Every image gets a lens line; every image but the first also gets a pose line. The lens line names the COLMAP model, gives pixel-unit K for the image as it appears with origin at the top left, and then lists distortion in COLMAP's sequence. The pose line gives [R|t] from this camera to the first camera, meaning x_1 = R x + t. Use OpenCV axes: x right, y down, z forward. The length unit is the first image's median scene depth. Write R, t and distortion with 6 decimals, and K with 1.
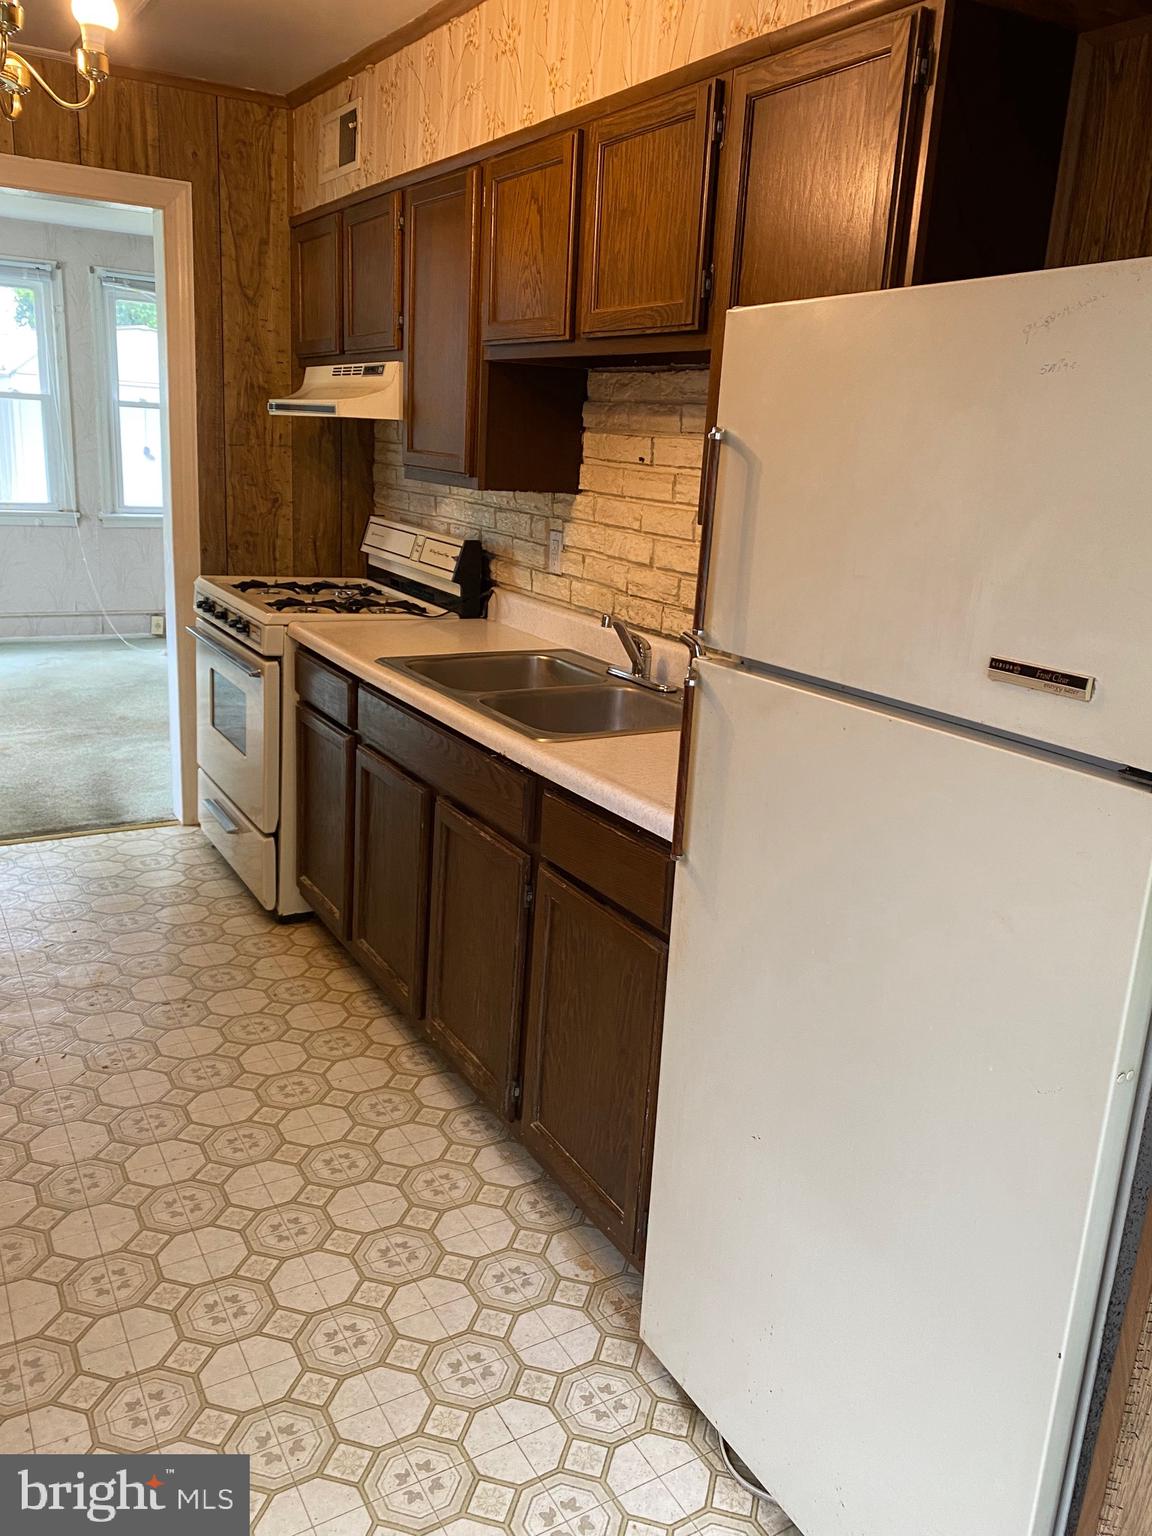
lens RADIAL K [[1181.1, 0, 591.1], [0, 1181.1, 776.2], [0, 0, 1]] dist [0.006355, -0.015841]
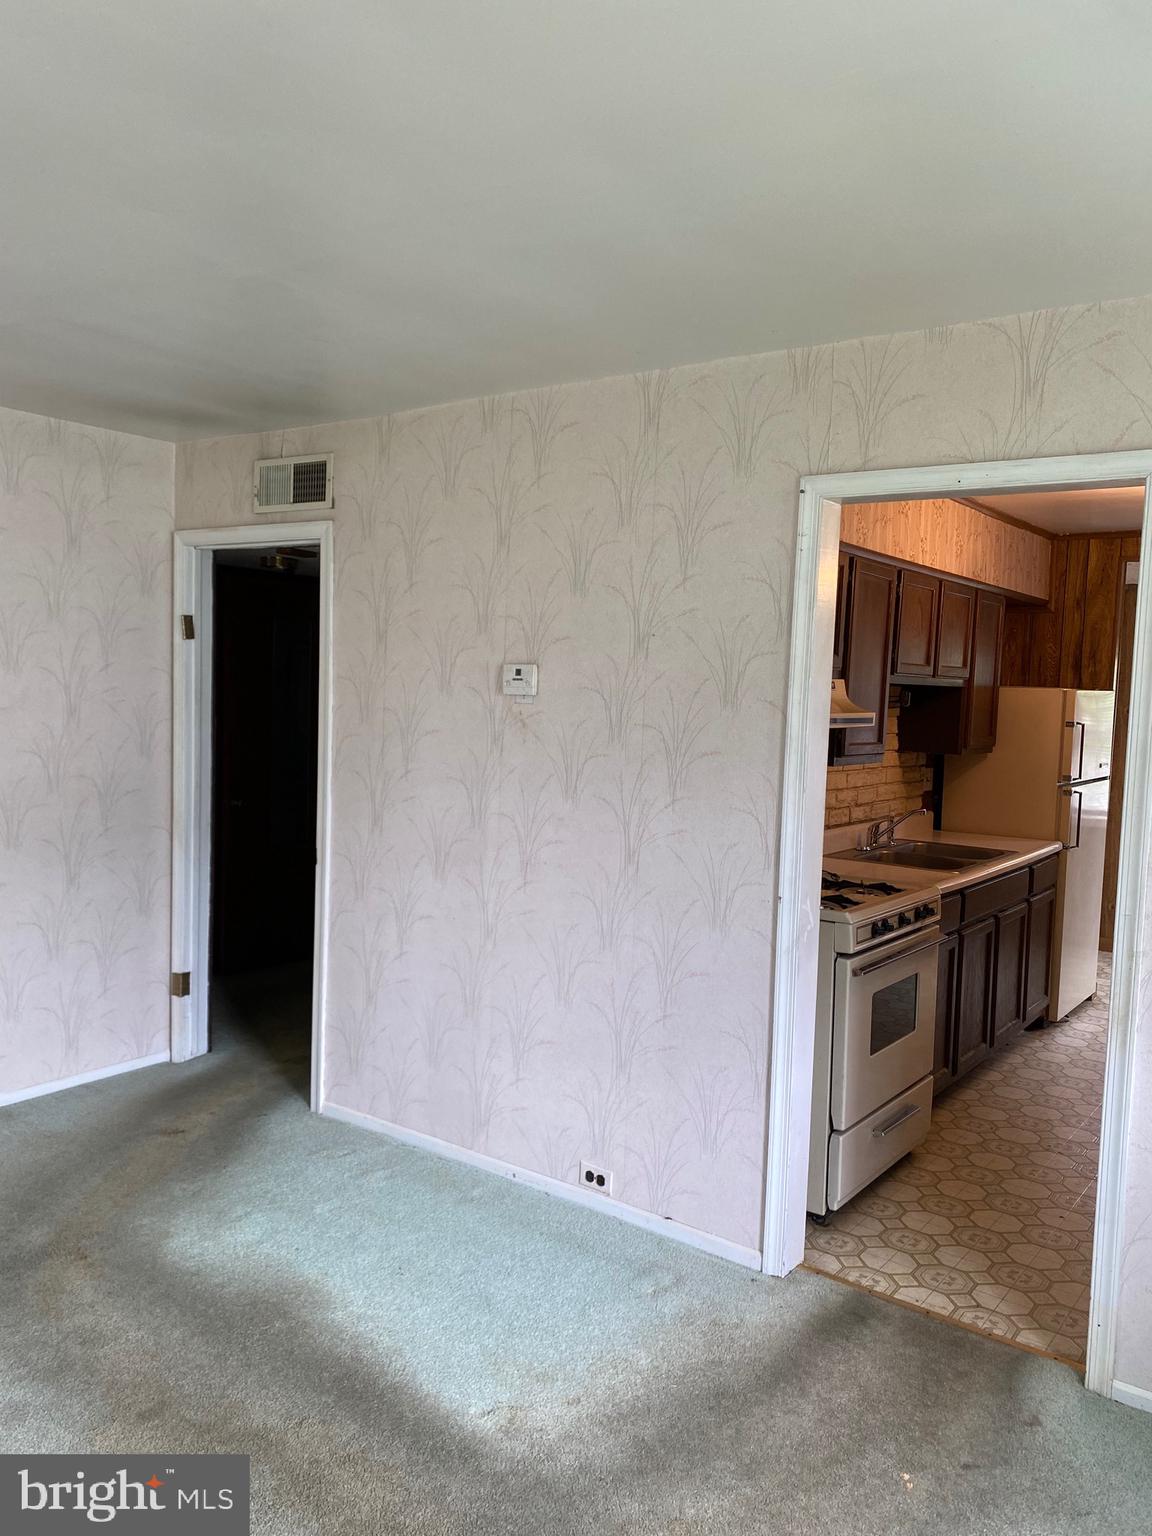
lens RADIAL K [[1181.1, 0, 580.7], [0, 1181.1, 782.2], [0, 0, 1]] dist [0.006355, -0.015841]
pose [[-0.384800, -0.153199, 0.910197, -1.317805], [0.194521, 0.950521, 0.242223, -0.651205], [-0.902270, 0.270259, -0.335960, 1.834689]]
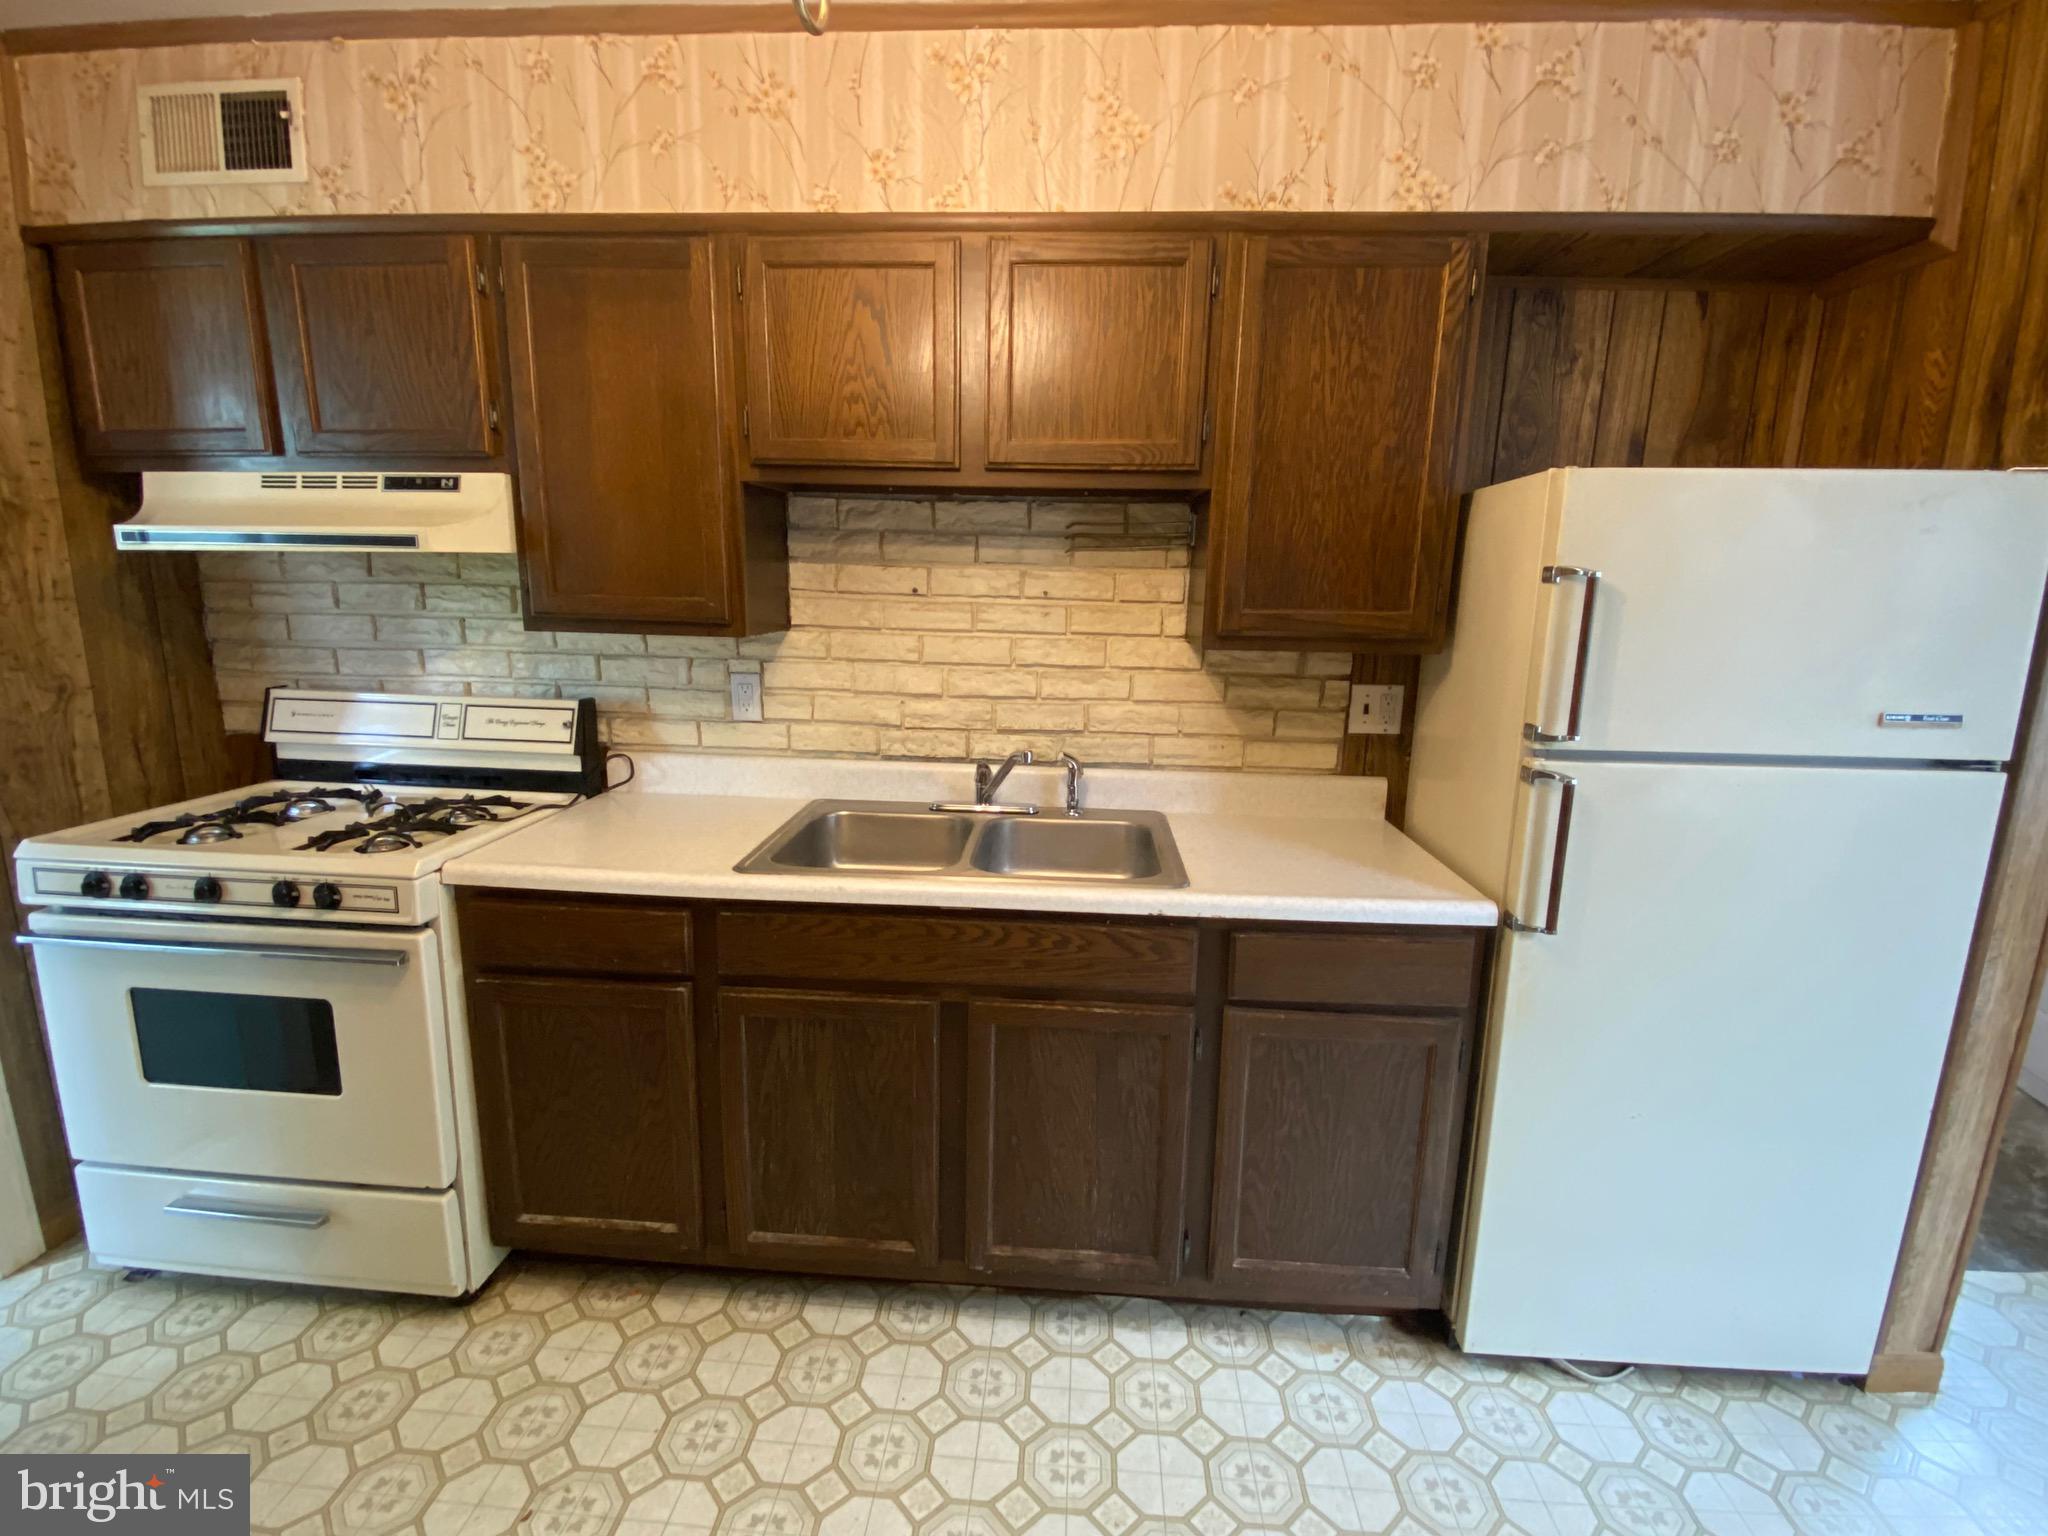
lens RADIAL K [[917.4, 0, 1037.1], [0, 917.4, 776.1], [0, 0, 1]] dist [0.003017, -0.008515]
pose [[0.569911, -0.219923, 0.791730, -0.492407], [0.239324, 0.966172, 0.096106, -0.157991], [-0.786083, 0.134709, 0.603264, 0.458170]]
